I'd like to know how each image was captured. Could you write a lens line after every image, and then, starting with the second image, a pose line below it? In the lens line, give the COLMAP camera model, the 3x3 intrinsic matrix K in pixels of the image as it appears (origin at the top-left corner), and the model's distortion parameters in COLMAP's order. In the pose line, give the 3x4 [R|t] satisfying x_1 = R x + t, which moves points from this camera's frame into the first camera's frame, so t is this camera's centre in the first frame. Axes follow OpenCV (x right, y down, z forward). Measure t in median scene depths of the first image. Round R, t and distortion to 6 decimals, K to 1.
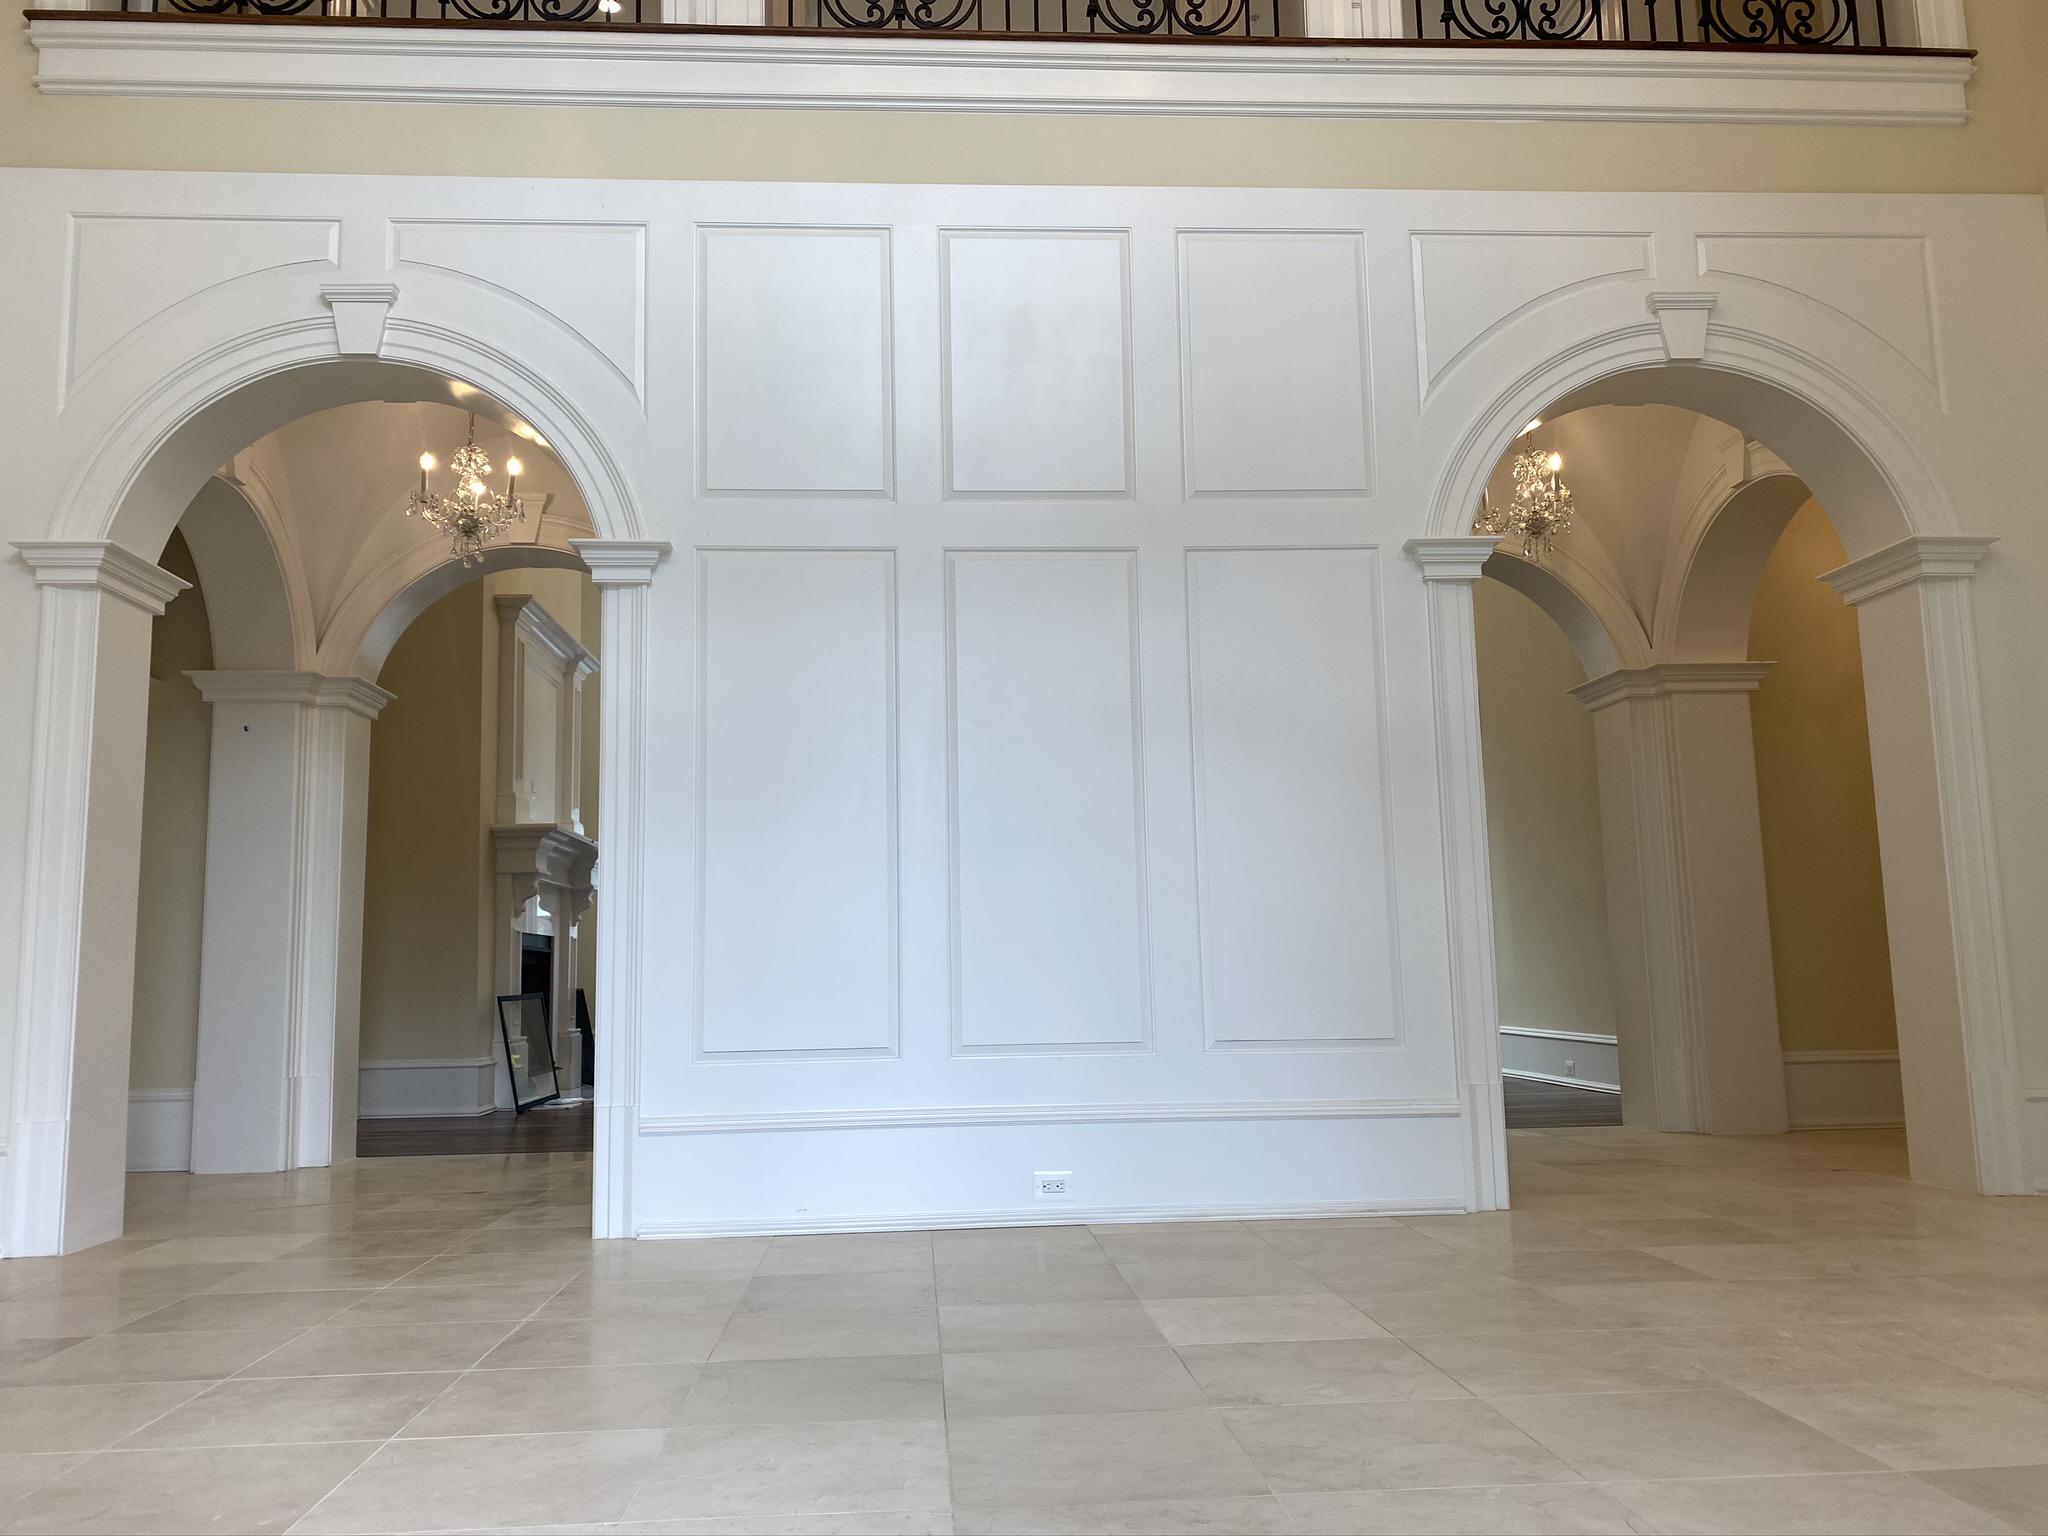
lens RADIAL K [[1552.8, 0, 1038.1], [0, 1552.8, 764.6], [0, 0, 1]] dist [0.052379, -0.029325]
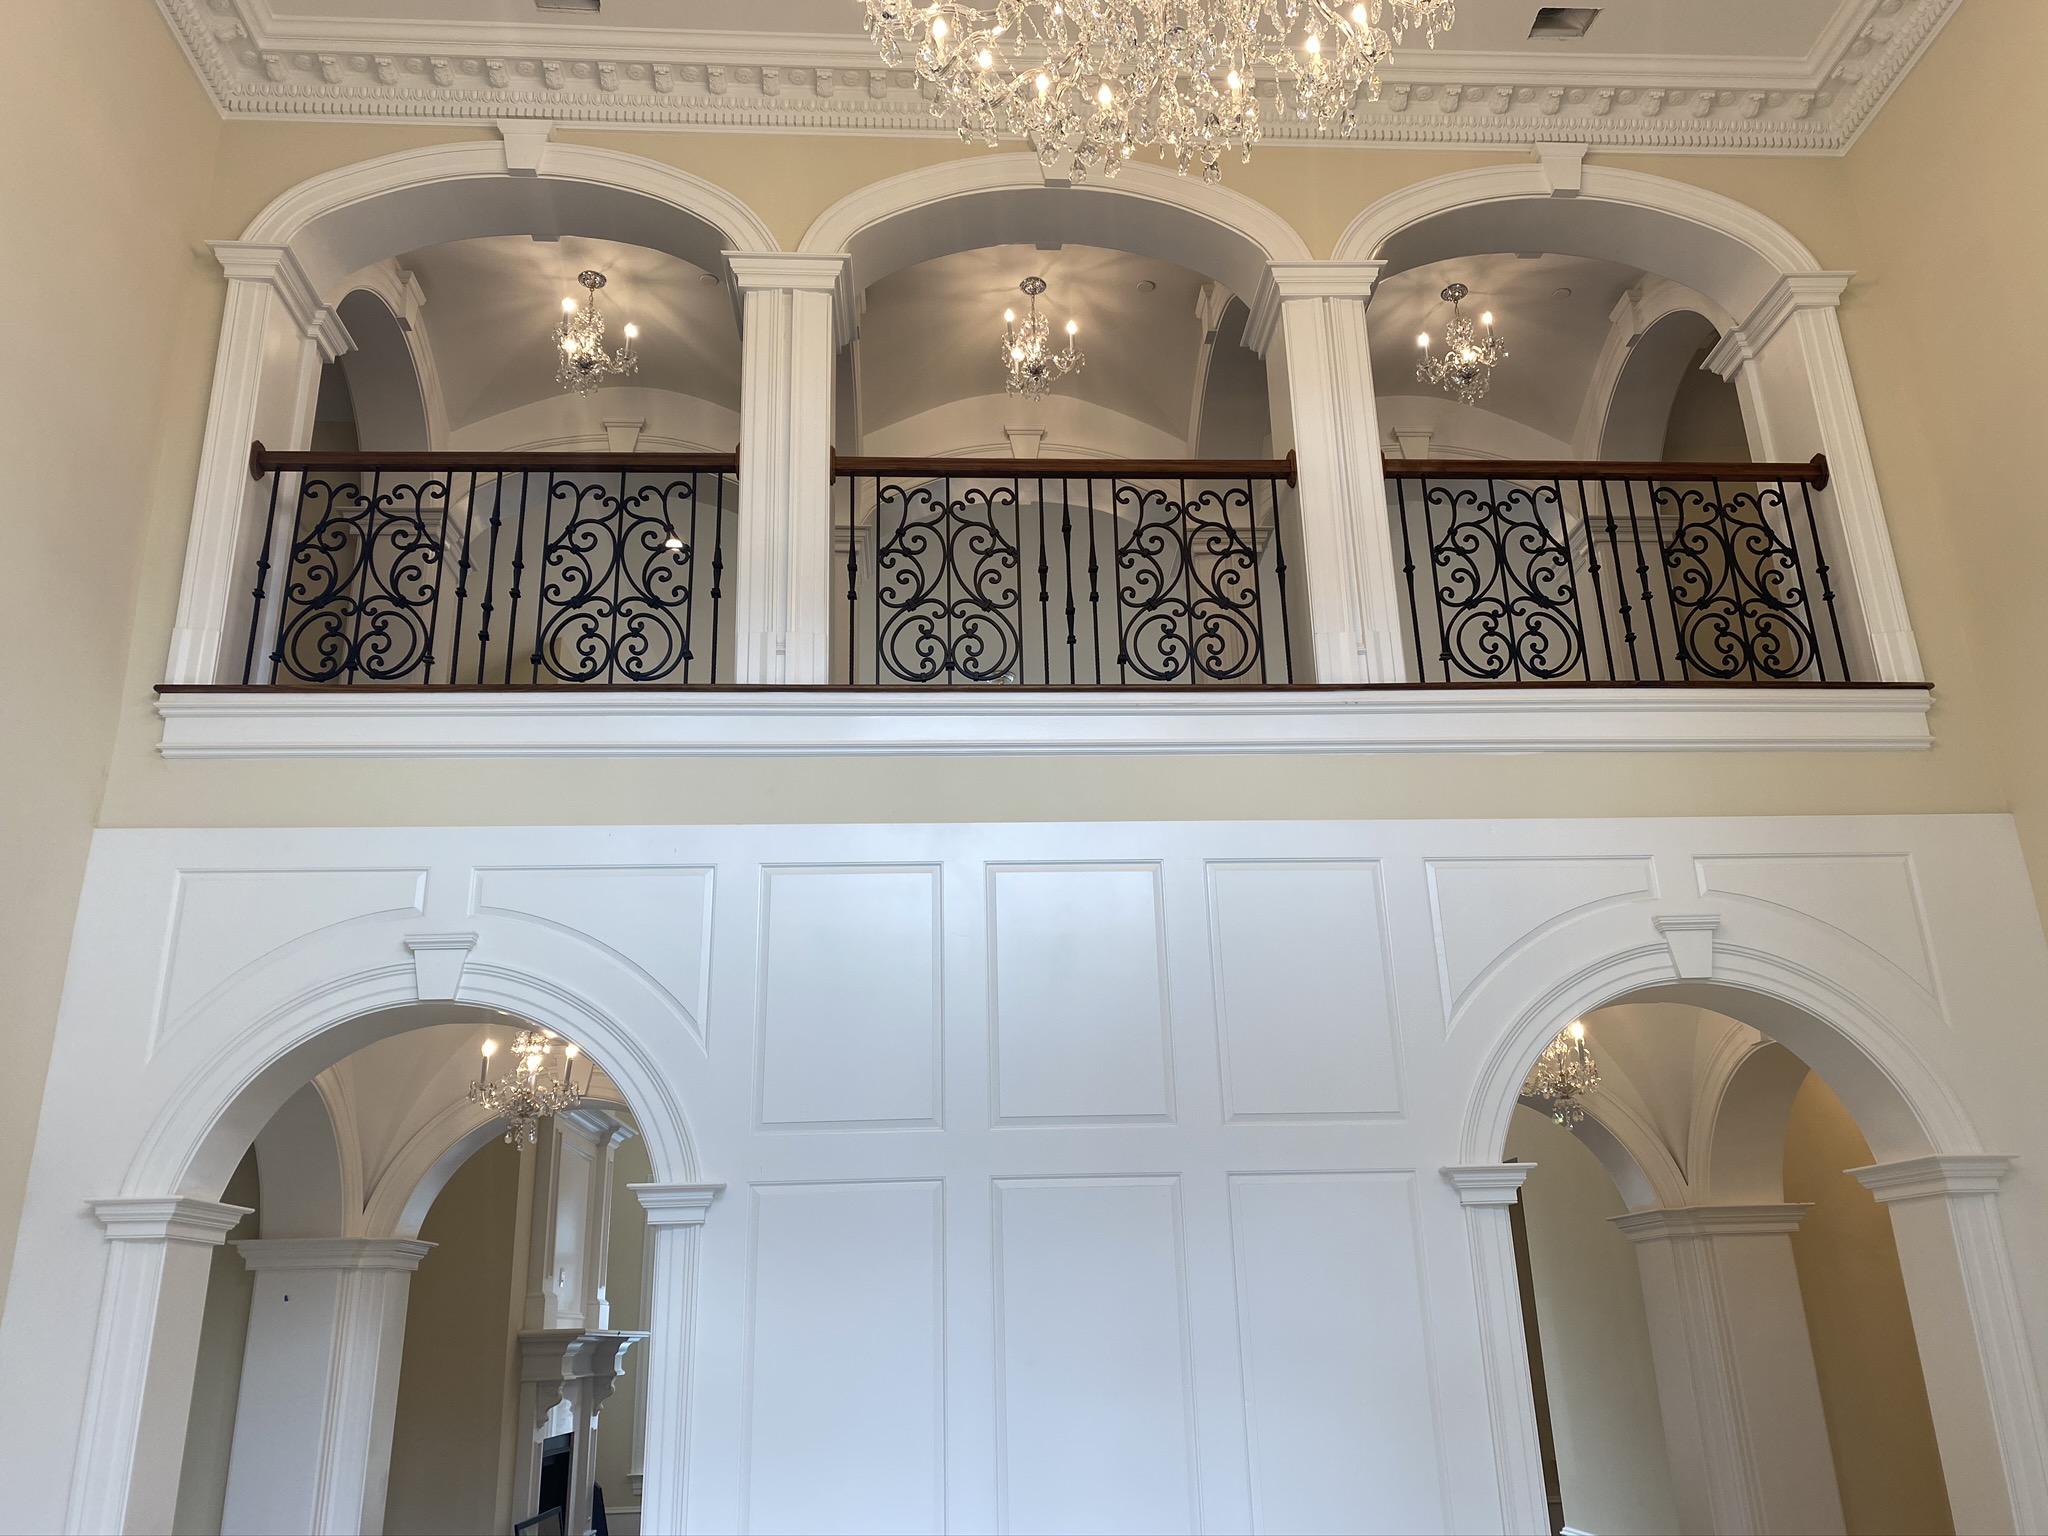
lens RADIAL K [[1544.9, 0, 1058.0], [0, 1544.9, 772.6], [0, 0, 1]] dist [0.069113, -0.069157]
pose [[0.999933, -0.011571, -0.000713, -0.012052], [0.011212, 0.980933, -0.194021, -0.192952], [0.002945, 0.194000, 0.980997, -0.053367]]
